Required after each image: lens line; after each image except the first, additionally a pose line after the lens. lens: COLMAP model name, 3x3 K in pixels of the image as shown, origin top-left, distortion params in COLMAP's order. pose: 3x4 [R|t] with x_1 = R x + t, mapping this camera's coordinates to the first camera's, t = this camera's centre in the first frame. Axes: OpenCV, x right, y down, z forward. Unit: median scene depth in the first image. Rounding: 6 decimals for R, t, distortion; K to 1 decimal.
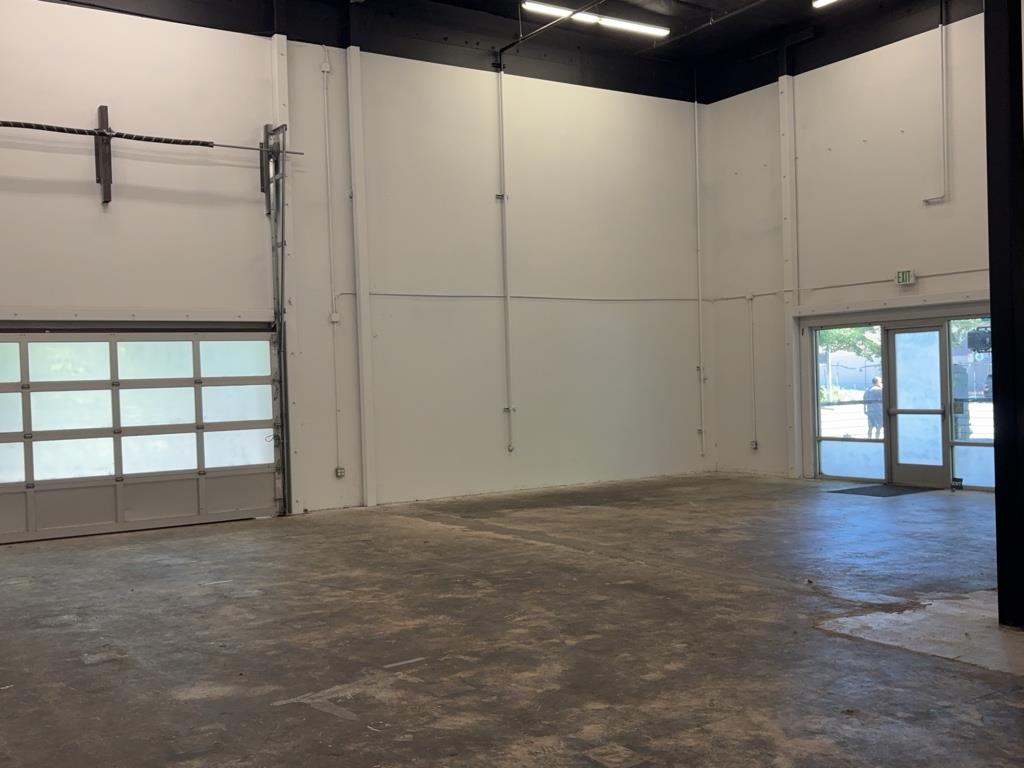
lens RADIAL K [[1074.1, 0, 512.1], [0, 1074.1, 385.2], [0, 0, 1]] dist [0.024497, 0.000000]
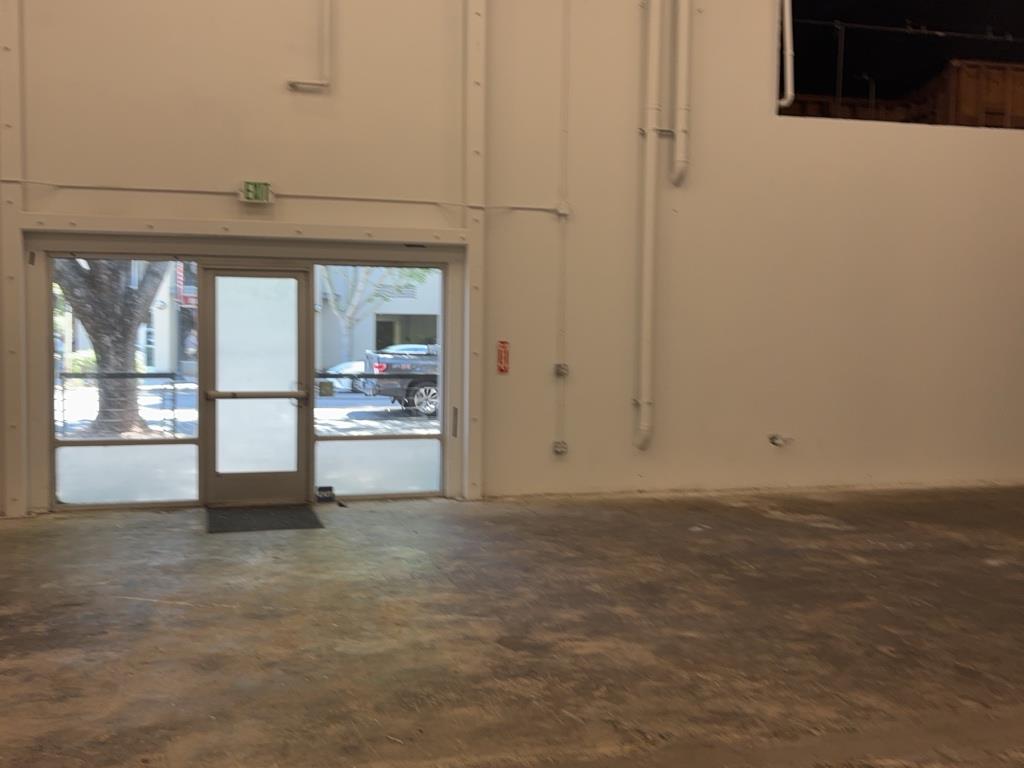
lens RADIAL K [[1074.1, 0, 512.0], [0, 1074.1, 384.4], [0, 0, 1]] dist [0.024497, 0.000000]
pose [[0.289950, -0.026069, 0.956687, -0.220141], [-0.018354, 0.999294, 0.032792, -0.006881], [-0.956866, -0.027068, 0.289266, 0.644202]]
